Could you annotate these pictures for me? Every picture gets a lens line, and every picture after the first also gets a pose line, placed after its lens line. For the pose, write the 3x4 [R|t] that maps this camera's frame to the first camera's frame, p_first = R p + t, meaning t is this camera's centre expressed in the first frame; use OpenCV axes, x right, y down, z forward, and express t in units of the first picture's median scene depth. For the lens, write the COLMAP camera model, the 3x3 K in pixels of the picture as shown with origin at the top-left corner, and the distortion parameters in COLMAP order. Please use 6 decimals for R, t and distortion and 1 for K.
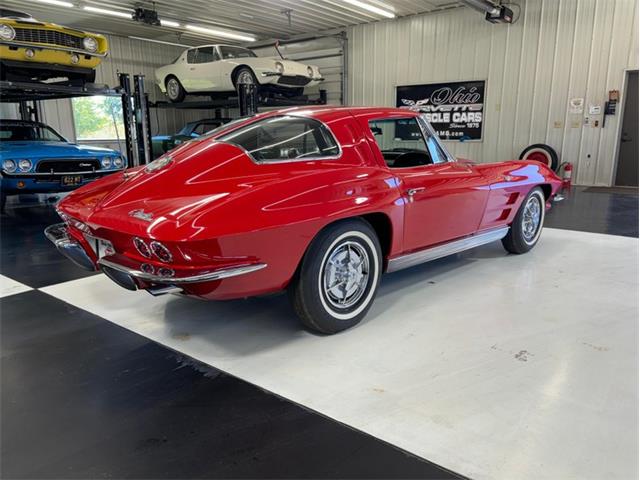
lens RADIAL K [[487.6, 0, 317.7], [0, 487.6, 237.2], [0, 0, 1]] dist [0.051516, -0.047726]
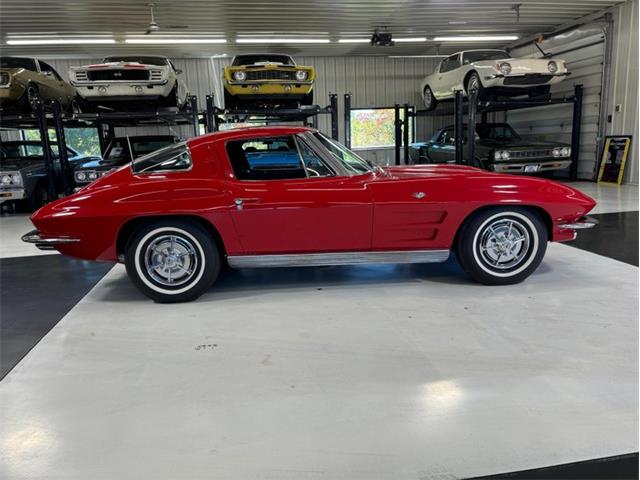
lens RADIAL K [[487.6, 0, 317.7], [0, 487.6, 237.2], [0, 0, 1]] dist [0.051516, -0.047726]
pose [[0.741886, 0.108741, -0.661649, 0.321581], [-0.111246, 0.993048, 0.038470, -0.021001], [0.661233, 0.045065, 0.748826, 0.071331]]
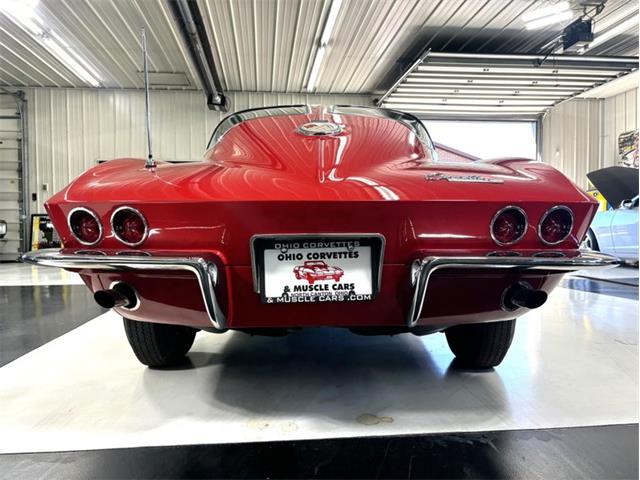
lens RADIAL K [[487.6, 0, 317.7], [0, 487.6, 237.2], [0, 0, 1]] dist [0.051516, -0.047726]
pose [[0.716567, -0.004086, 0.697506, -0.191713], [0.151227, 0.977108, -0.149635, 0.018664], [-0.680928, 0.212706, 0.700781, 0.157851]]
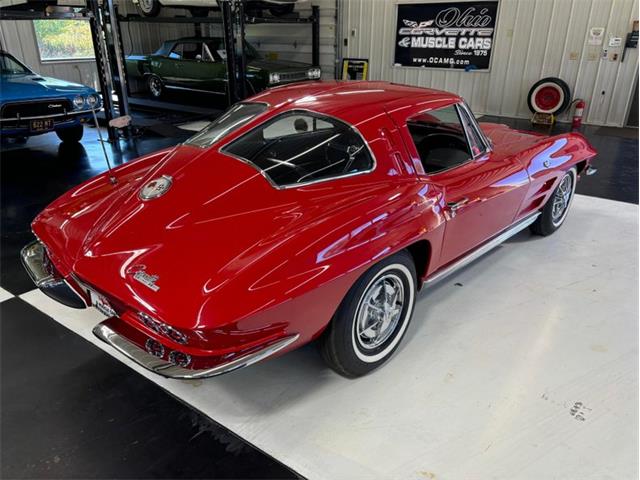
lens RADIAL K [[487.6, 0, 317.7], [0, 487.6, 237.2], [0, 0, 1]] dist [0.051516, -0.047726]
pose [[0.999312, -0.001049, 0.037081, -0.022425], [-0.005719, 0.983291, 0.181950, -0.055853], [-0.036652, -0.182037, 0.982608, 0.045164]]
